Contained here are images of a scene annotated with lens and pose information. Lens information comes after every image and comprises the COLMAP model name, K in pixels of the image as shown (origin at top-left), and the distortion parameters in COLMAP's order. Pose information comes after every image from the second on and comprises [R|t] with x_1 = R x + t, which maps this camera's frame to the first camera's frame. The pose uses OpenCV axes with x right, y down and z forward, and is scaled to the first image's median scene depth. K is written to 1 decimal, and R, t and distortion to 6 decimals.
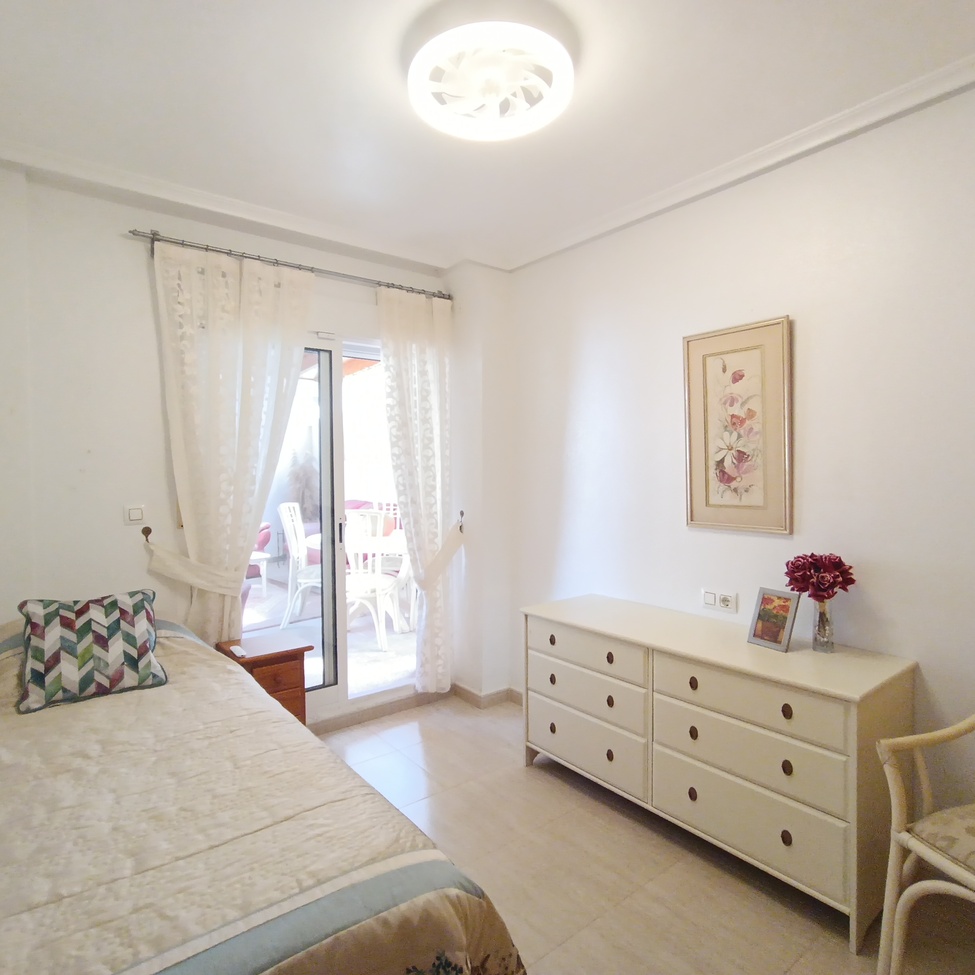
lens RADIAL K [[593.1, 0, 487.5], [0, 593.1, 485.7], [0, 0, 1]] dist [-0.018123, 0.004911]
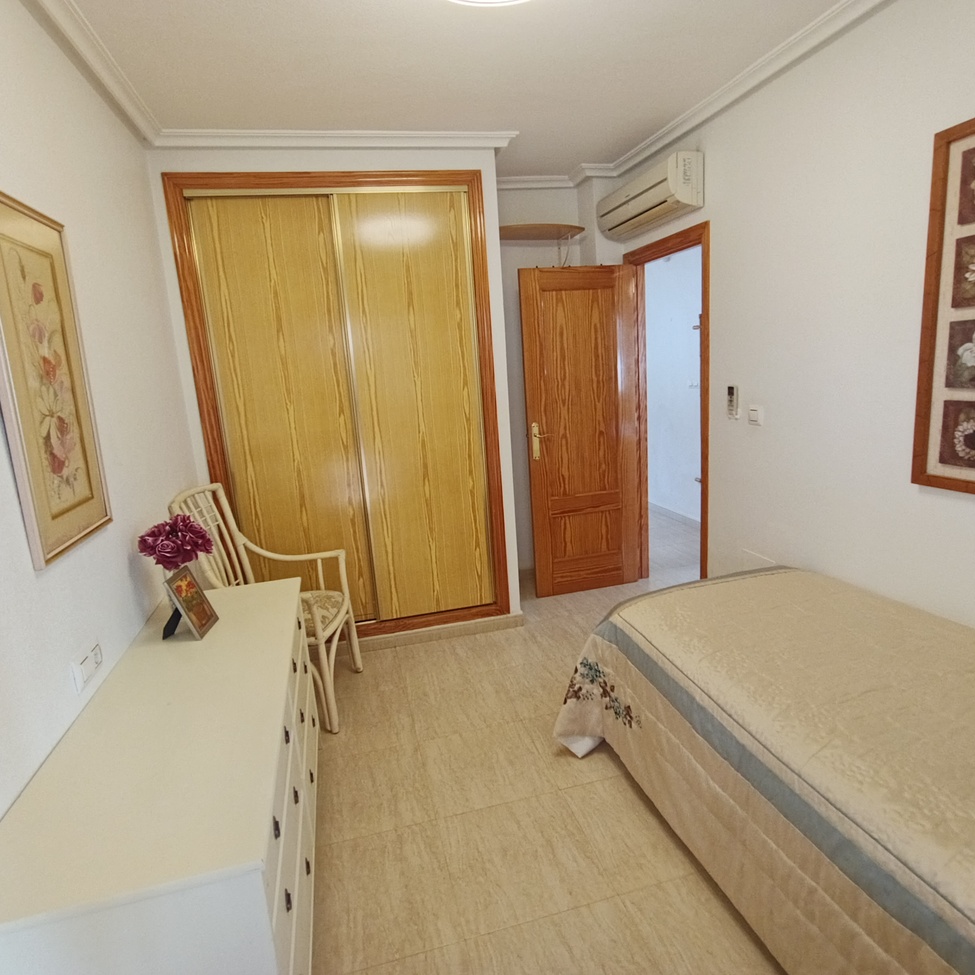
lens RADIAL K [[593.1, 0, 485.4], [0, 593.1, 485.0], [0, 0, 1]] dist [-0.018123, 0.004911]
pose [[-0.915802, -0.016055, 0.401309, -0.233924], [0.077743, 0.973216, 0.216348, -0.088700], [-0.394034, 0.229331, -0.890025, 1.384347]]
